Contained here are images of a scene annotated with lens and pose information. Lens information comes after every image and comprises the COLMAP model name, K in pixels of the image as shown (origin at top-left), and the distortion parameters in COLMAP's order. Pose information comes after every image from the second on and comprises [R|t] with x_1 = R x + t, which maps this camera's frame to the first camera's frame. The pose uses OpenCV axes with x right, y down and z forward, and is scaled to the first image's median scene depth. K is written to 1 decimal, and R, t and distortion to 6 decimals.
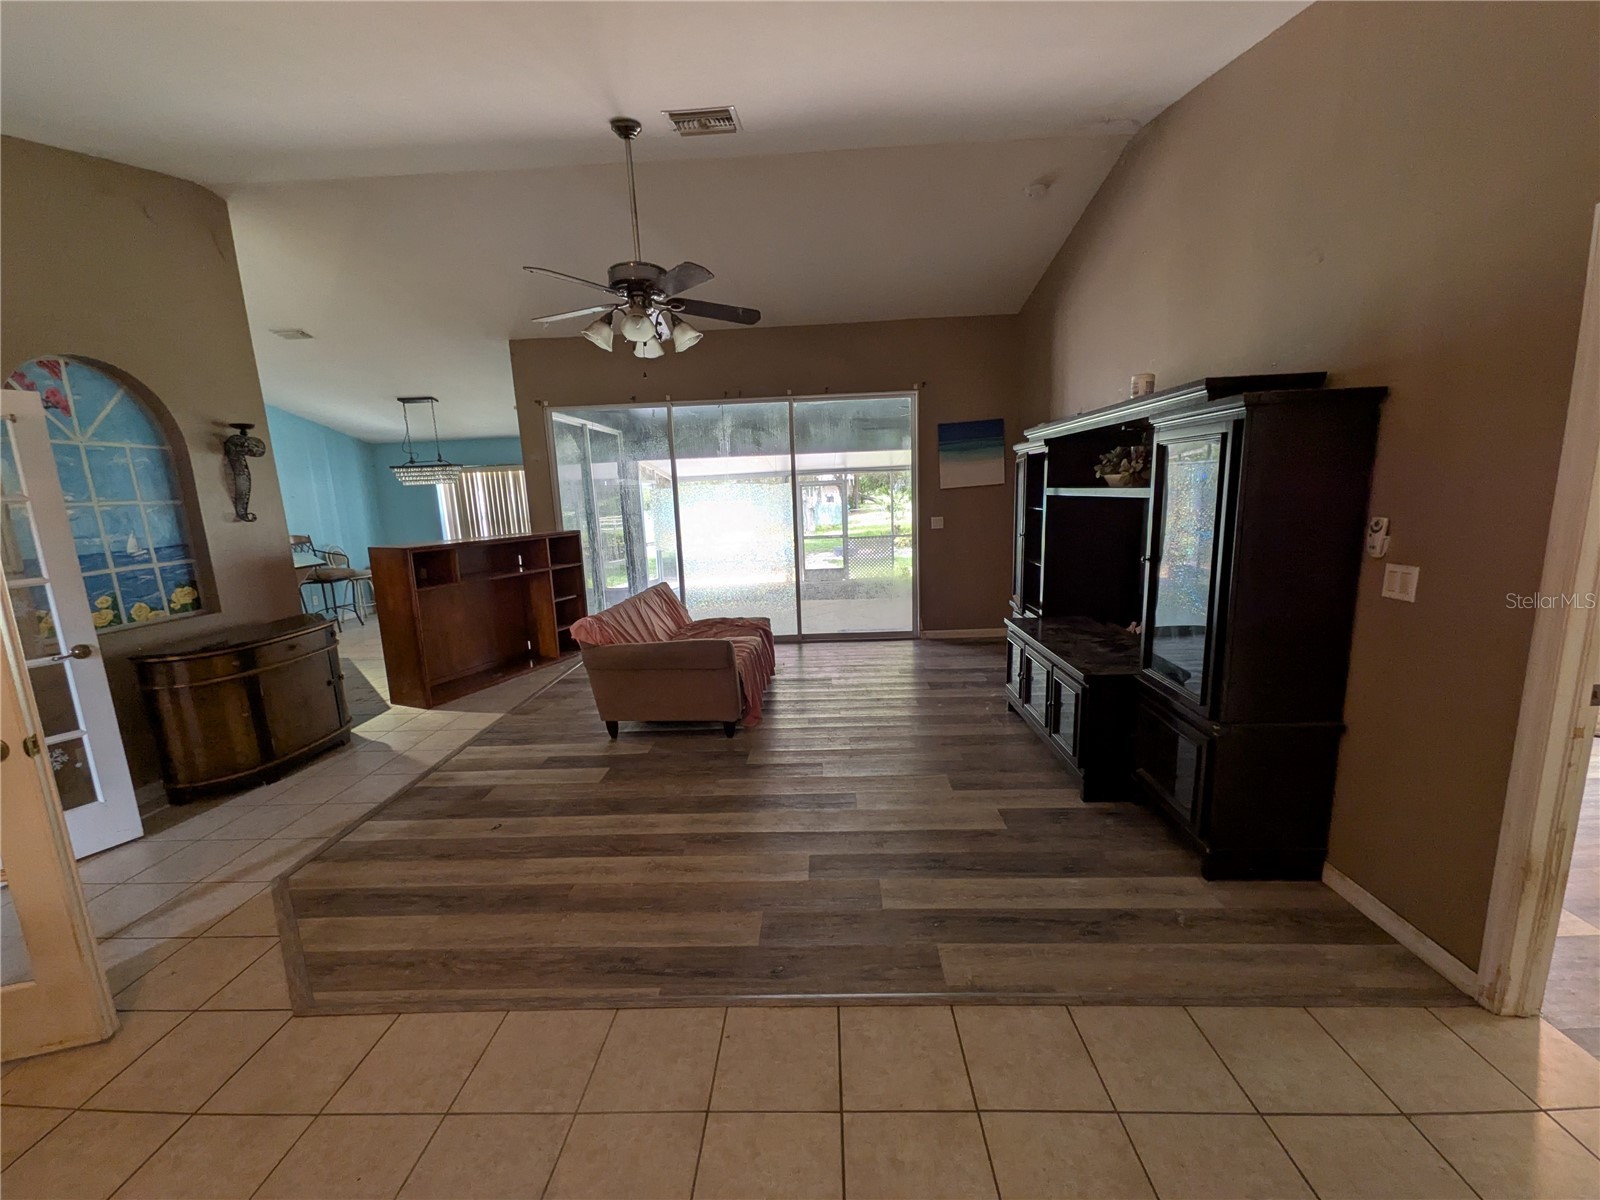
lens RADIAL K [[631.0, 0, 798.8], [0, 631.0, 597.3], [0, 0, 1]] dist [0.001450, -0.001477]
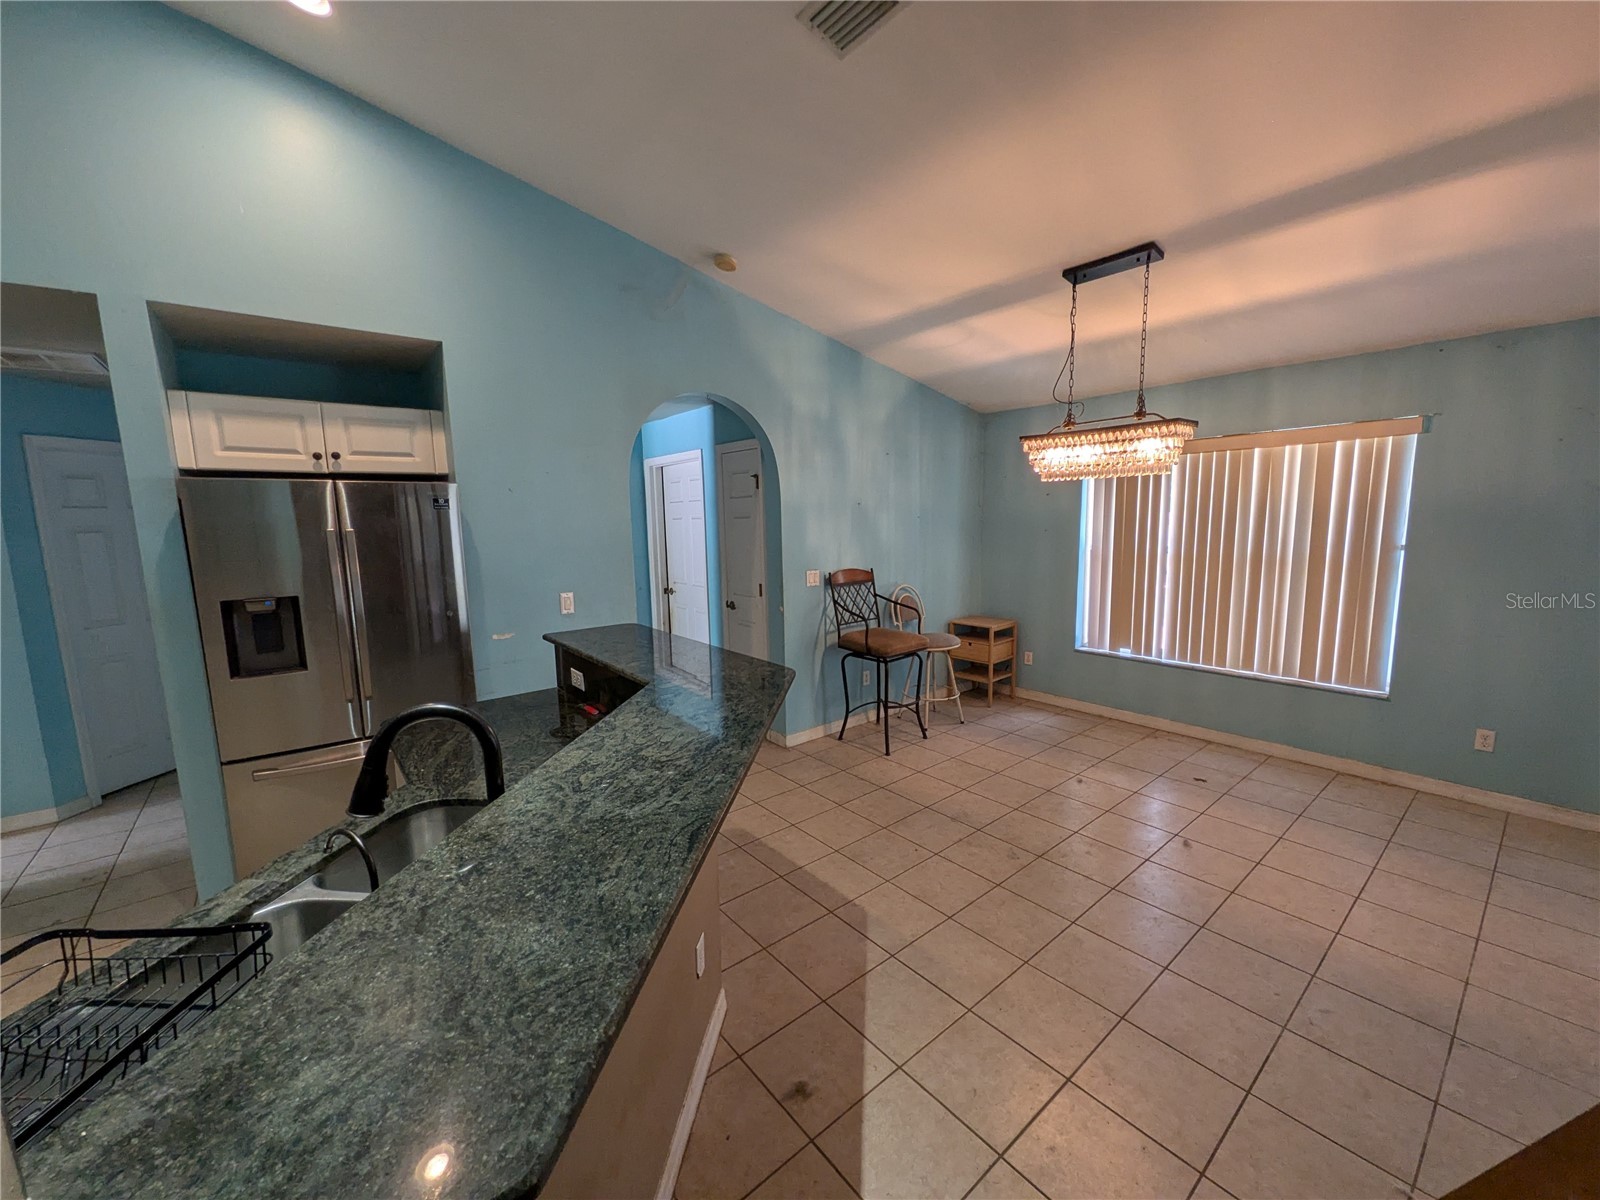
lens RADIAL K [[631.0, 0, 802.3], [0, 631.0, 601.1], [0, 0, 1]] dist [0.001450, -0.001477]
pose [[0.664108, 0.127421, -0.736699, -0.391668], [-0.139826, 0.989151, 0.045037, -0.084618], [0.734445, 0.073100, 0.674720, 0.570903]]
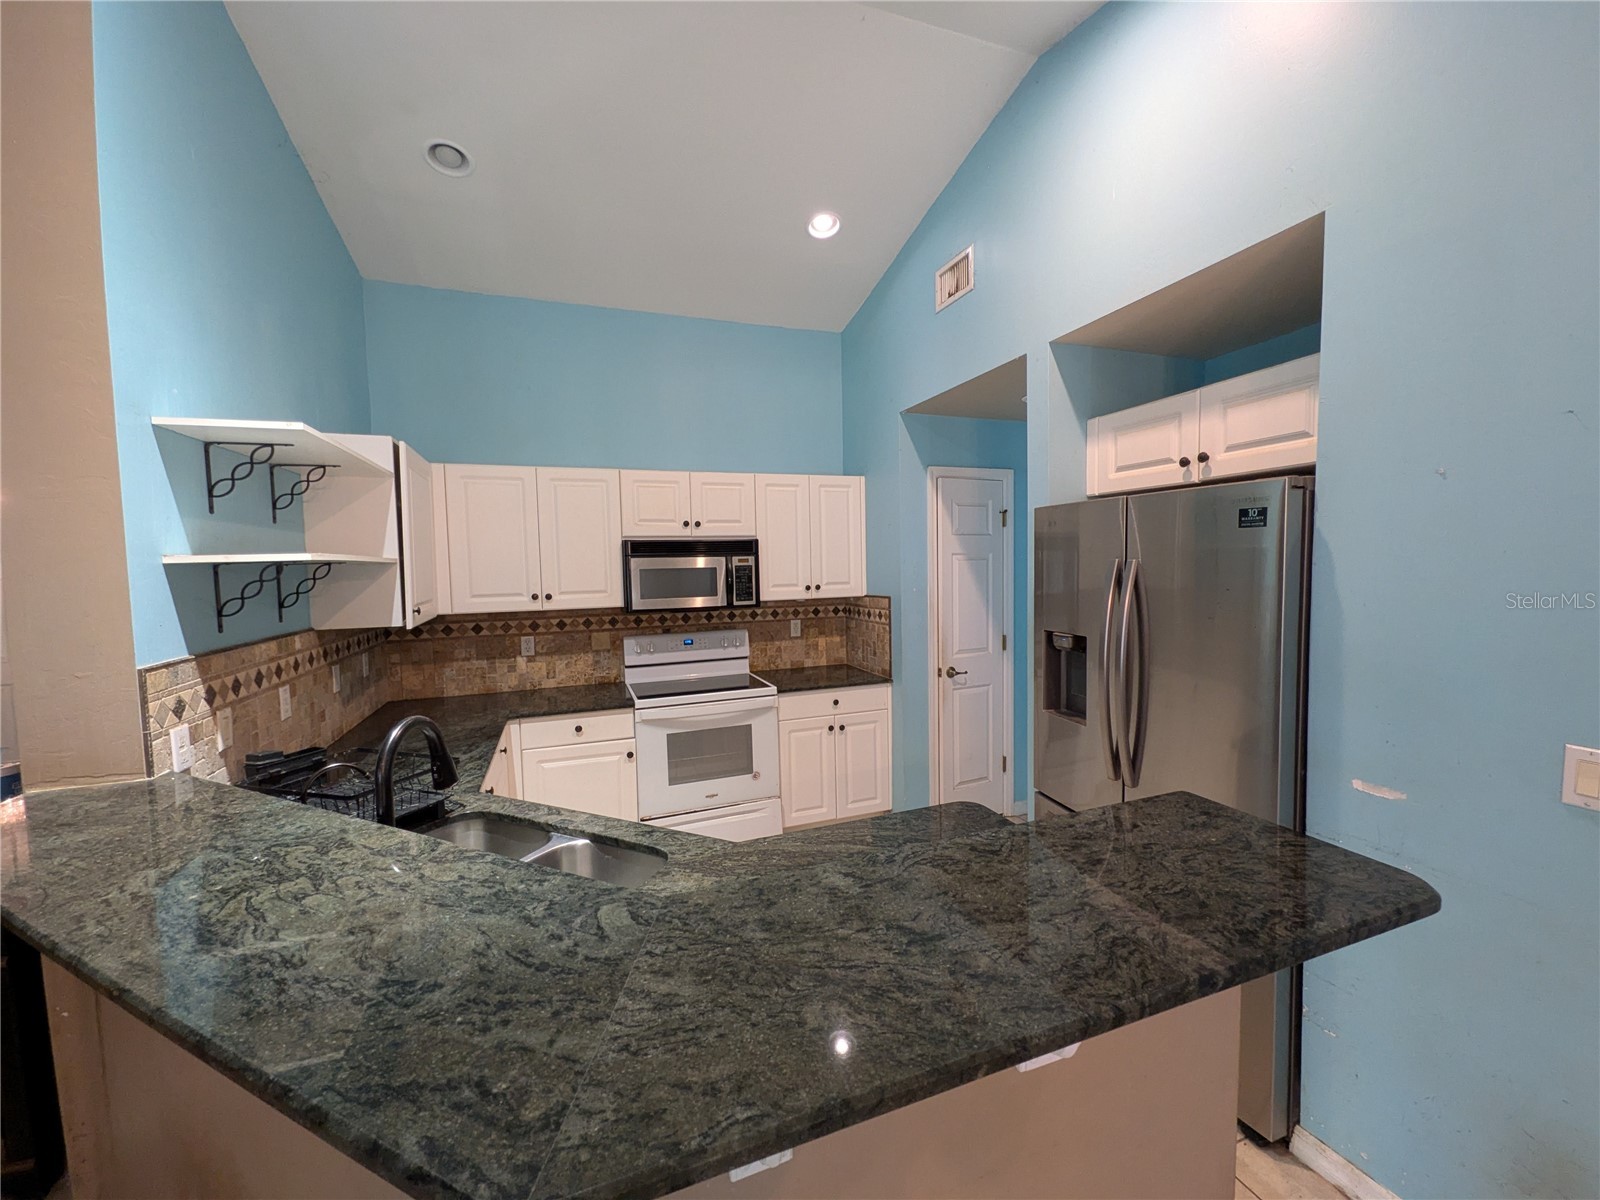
lens RADIAL K [[631.0, 0, 805.1], [0, 631.0, 601.2], [0, 0, 1]] dist [0.001450, -0.001477]
pose [[-0.919516, 0.079112, -0.385009, -0.818313], [-0.015744, 0.971335, 0.237192, -0.150581], [0.392738, 0.224163, -0.891912, 1.056741]]
